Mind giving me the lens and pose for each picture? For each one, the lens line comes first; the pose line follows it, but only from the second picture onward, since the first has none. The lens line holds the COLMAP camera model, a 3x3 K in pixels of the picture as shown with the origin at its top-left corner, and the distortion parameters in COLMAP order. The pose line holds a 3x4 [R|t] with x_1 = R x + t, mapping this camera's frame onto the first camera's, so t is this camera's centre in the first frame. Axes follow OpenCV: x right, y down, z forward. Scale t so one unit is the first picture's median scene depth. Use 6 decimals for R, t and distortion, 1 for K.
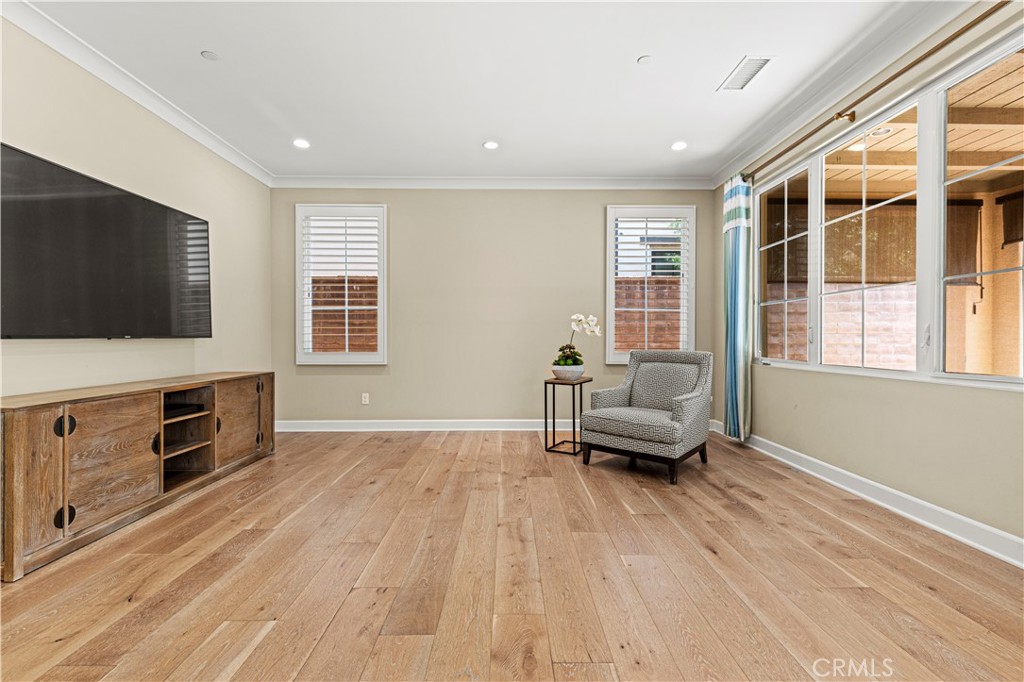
lens RADIAL K [[462.3, 0, 514.1], [0, 462.3, 335.4], [0, 0, 1]] dist [0.003186, 0.000600]
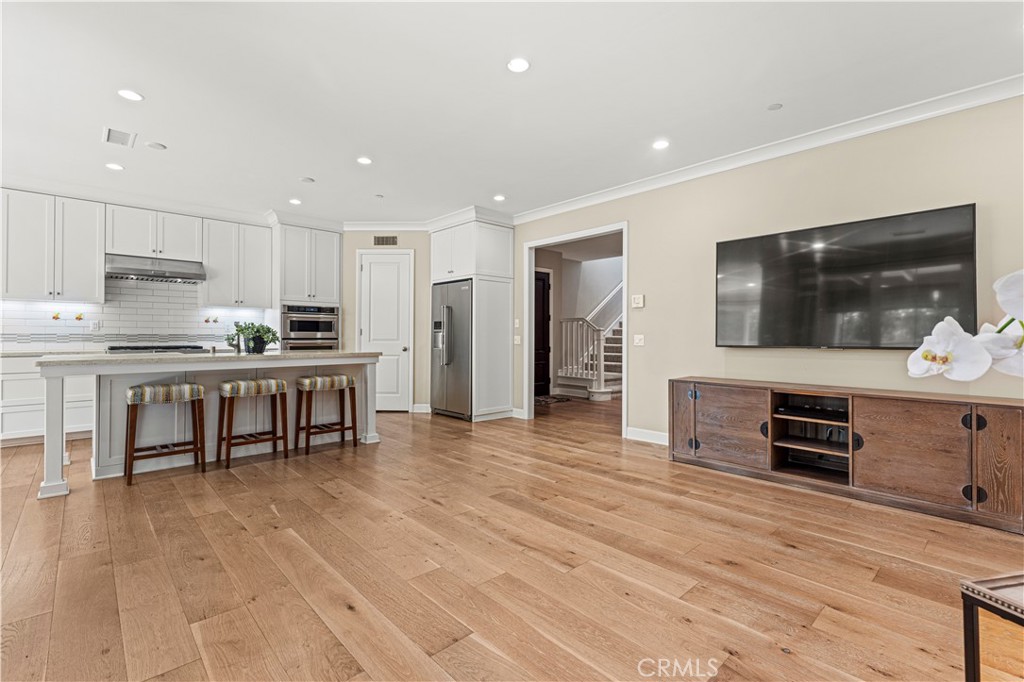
lens RADIAL K [[462.3, 0, 514.1], [0, 462.3, 335.4], [0, 0, 1]] dist [0.003186, 0.000600]
pose [[-0.741133, -0.002427, -0.671354, 0.644587], [0.003136, 0.999970, -0.007077, -0.025444], [0.671351, -0.007350, -0.741103, 1.510992]]
